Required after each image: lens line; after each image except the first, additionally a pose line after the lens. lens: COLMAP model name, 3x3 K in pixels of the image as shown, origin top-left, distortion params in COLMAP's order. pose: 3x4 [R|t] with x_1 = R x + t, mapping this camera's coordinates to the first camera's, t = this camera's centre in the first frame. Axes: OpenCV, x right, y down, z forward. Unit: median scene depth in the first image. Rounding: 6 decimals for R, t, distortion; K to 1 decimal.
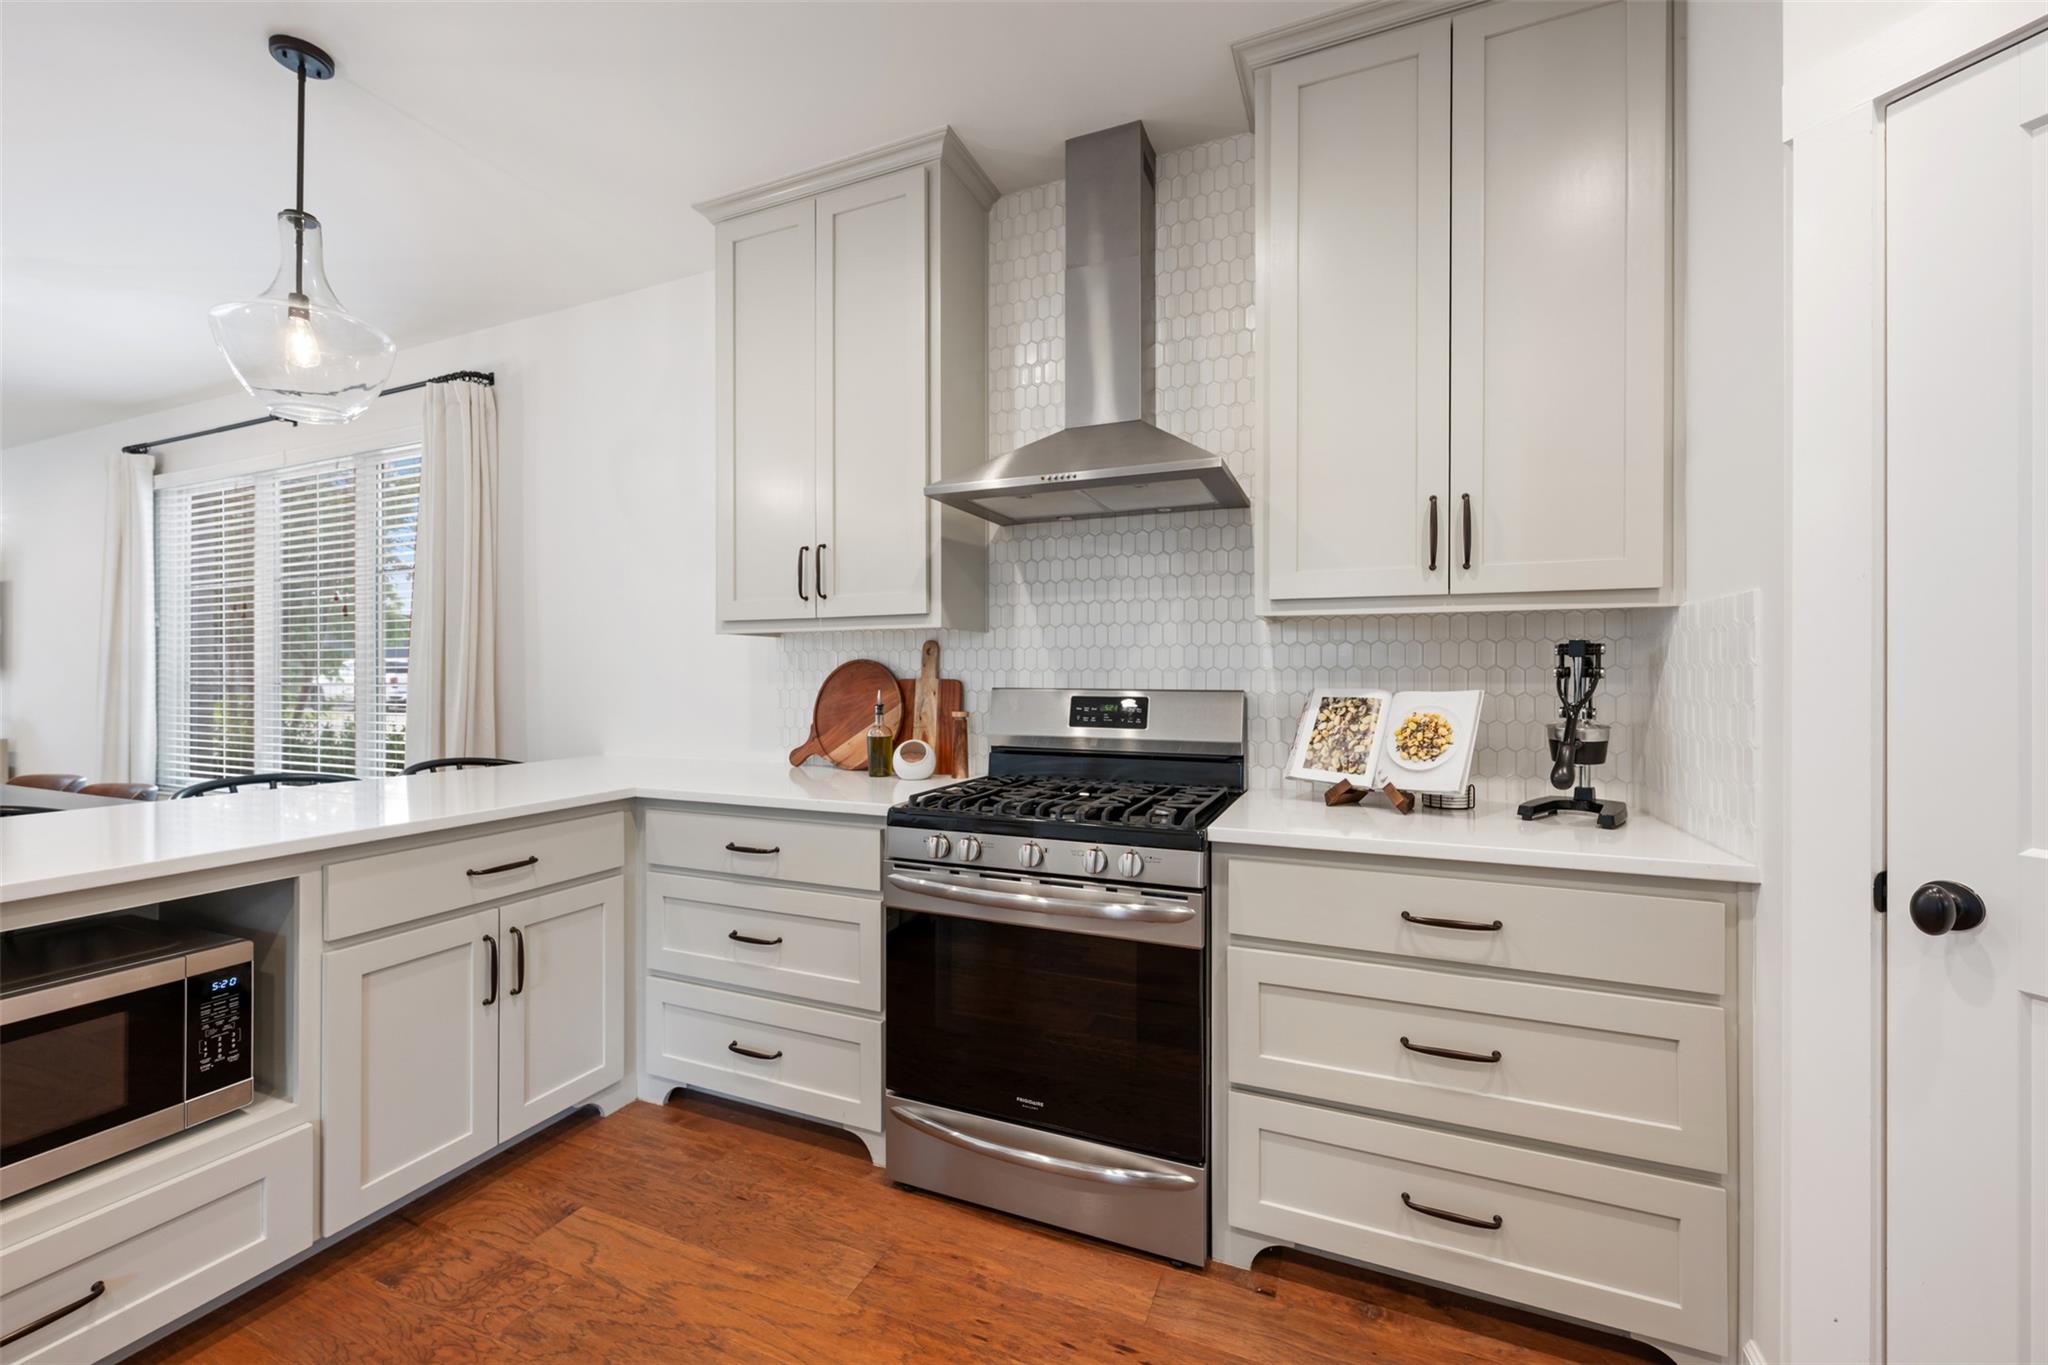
lens RADIAL K [[813.0, 0, 1024.4], [0, 813.0, 674.2], [0, 0, 1]] dist [0.000479, 0.000059]
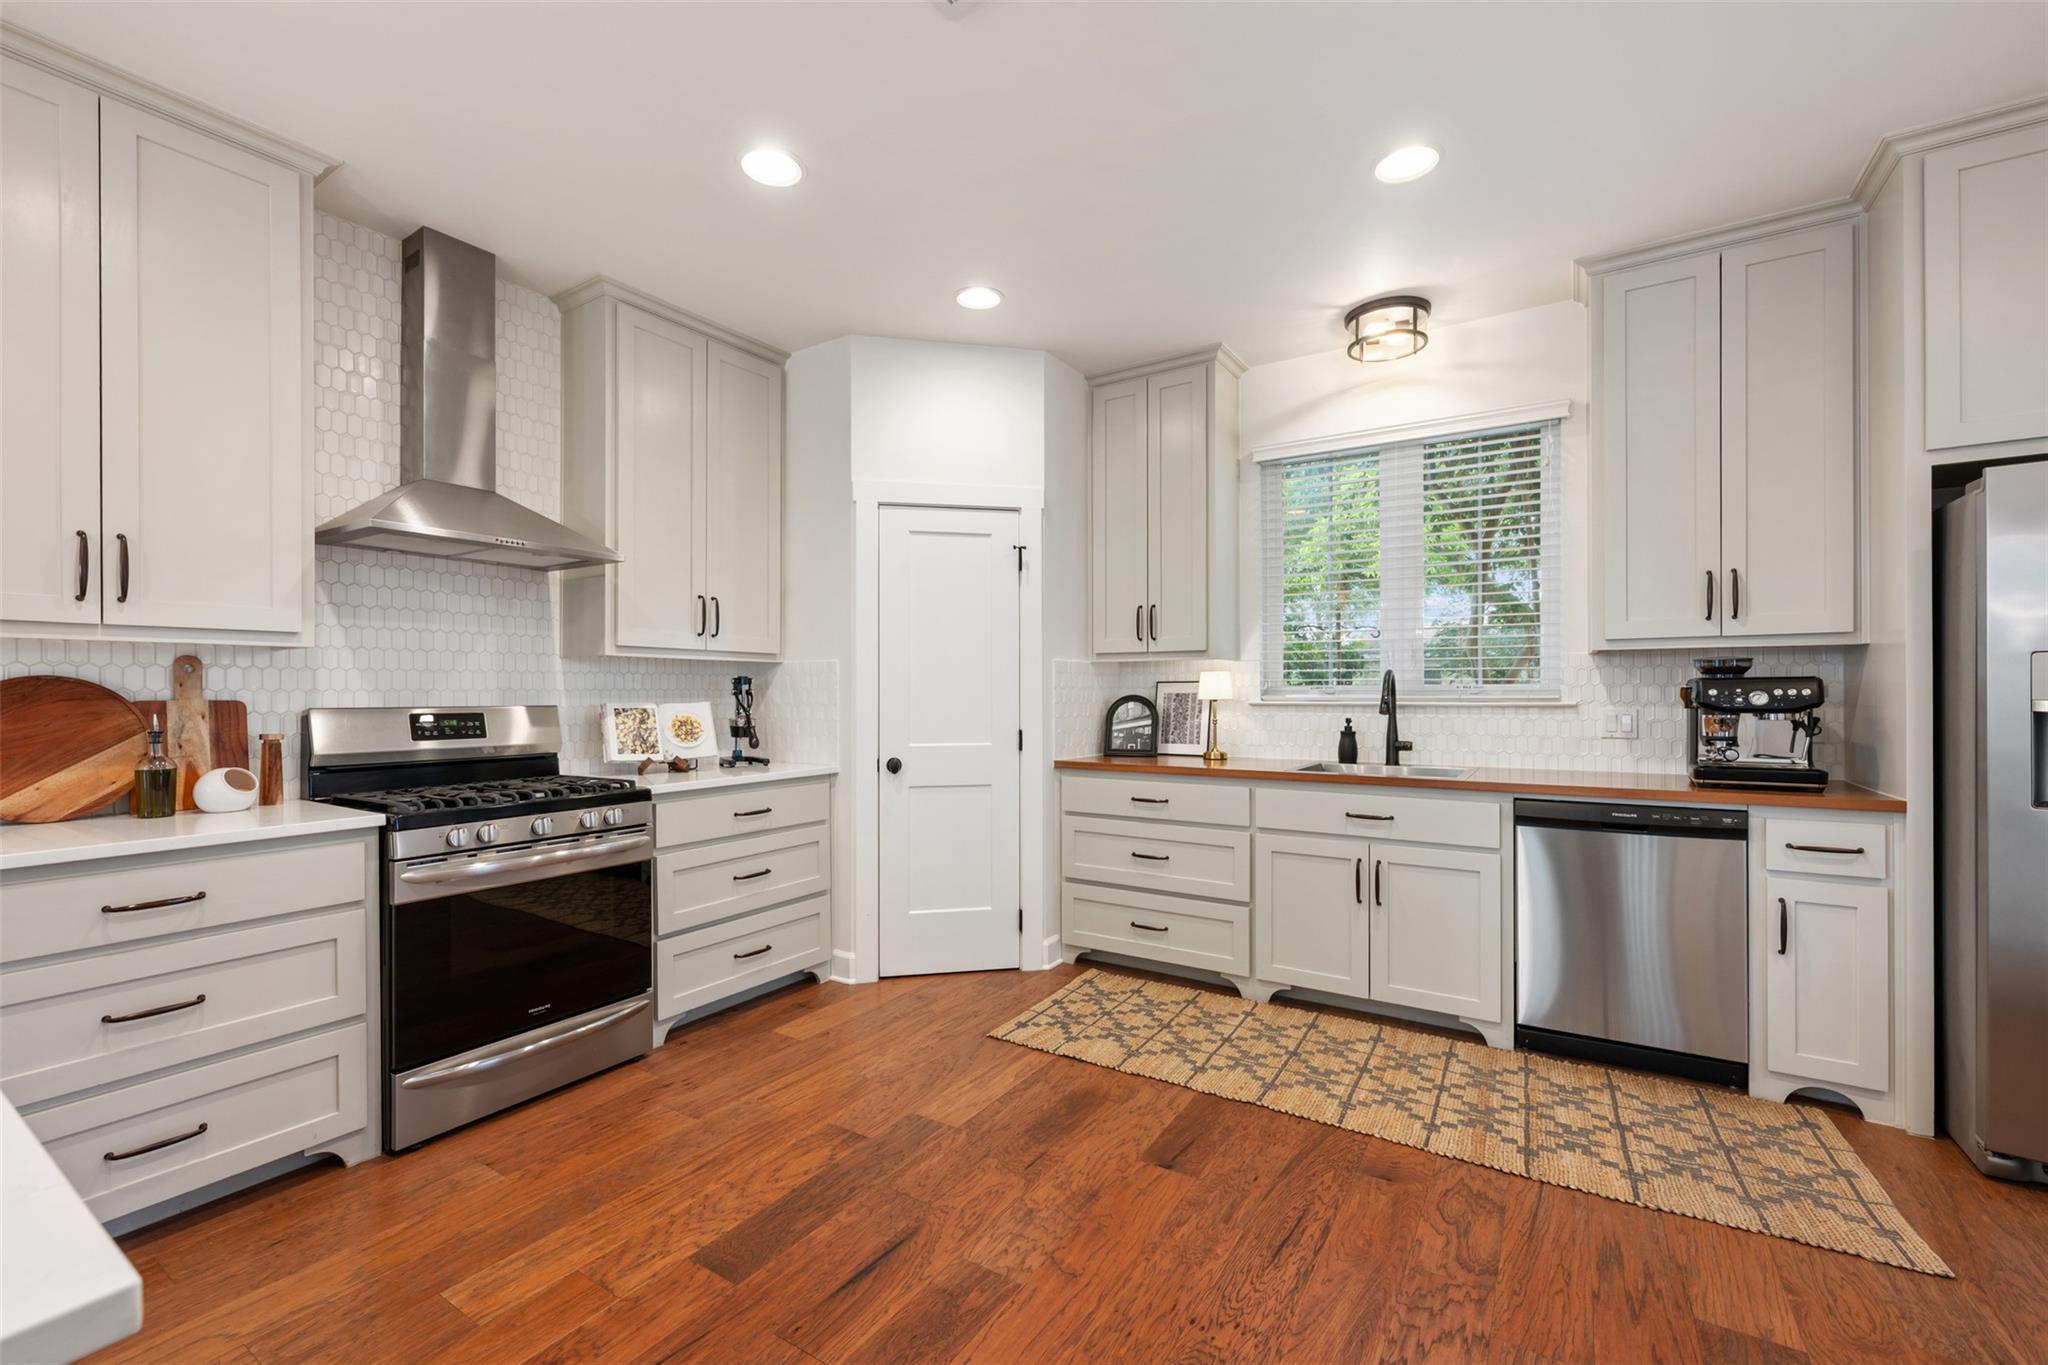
lens RADIAL K [[848.0, 0, 1024.5], [0, 848.0, 688.6], [0, 0, 1]] dist [-0.002397, 0.000152]
pose [[0.164819, 0.004709, 0.986313, -1.120403], [0.002454, 0.999984, -0.005185, 0.000659], [-0.986321, 0.003275, 0.164804, -0.030944]]
